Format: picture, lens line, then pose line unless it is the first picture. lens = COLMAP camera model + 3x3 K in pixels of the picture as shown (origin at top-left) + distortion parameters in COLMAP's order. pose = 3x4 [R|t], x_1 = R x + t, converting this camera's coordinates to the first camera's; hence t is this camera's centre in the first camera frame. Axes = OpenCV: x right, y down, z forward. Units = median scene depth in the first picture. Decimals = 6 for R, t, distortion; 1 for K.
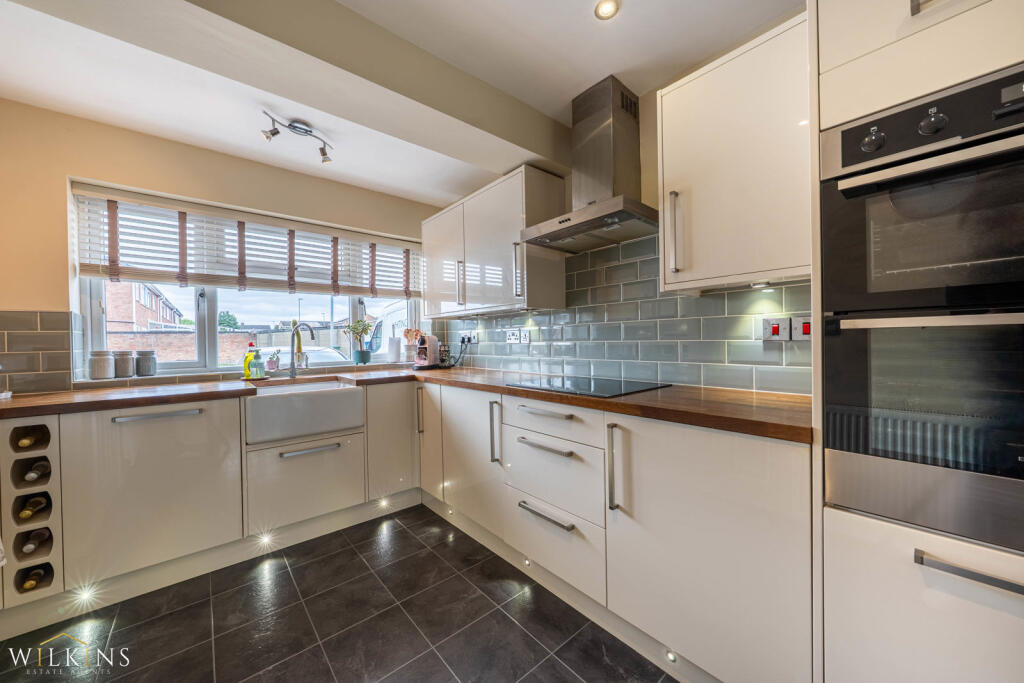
lens RADIAL K [[365.6, 0, 508.5], [0, 365.6, 342.3], [0, 0, 1]] dist [-0.005780, 0.000589]
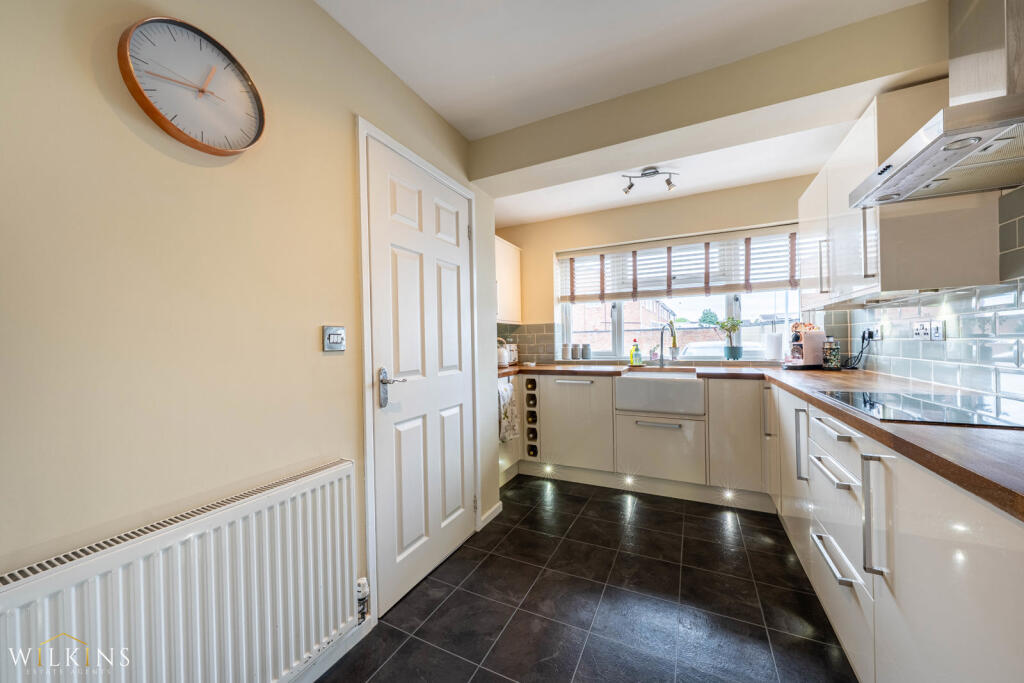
lens RADIAL K [[365.6, 0, 515.1], [0, 365.6, 342.1], [0, 0, 1]] dist [-0.005780, 0.000589]
pose [[0.396770, 0.009224, -0.917872, 0.412045], [0.005417, 0.999909, 0.012390, -0.007739], [0.917902, -0.009888, 0.396684, 0.044894]]
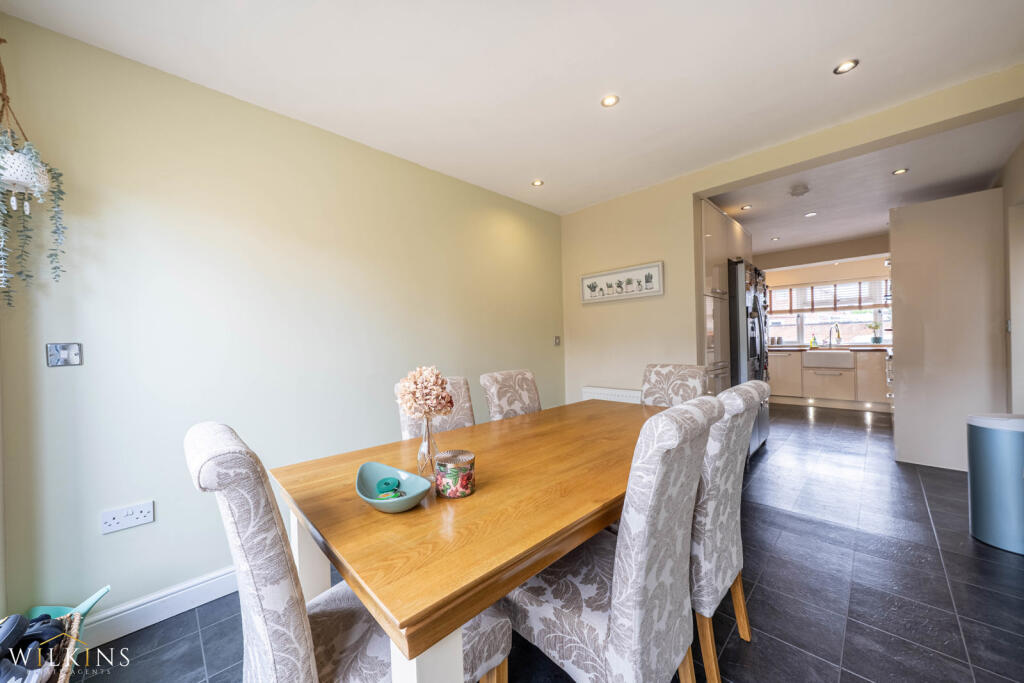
lens RADIAL K [[365.6, 0, 512.5], [0, 365.6, 342.7], [0, 0, 1]] dist [-0.005780, 0.000589]
pose [[0.064200, 0.018538, -0.997765, 1.950897], [0.018034, 0.999643, 0.019734, -0.029362], [0.997774, -0.019261, 0.063843, -1.462733]]
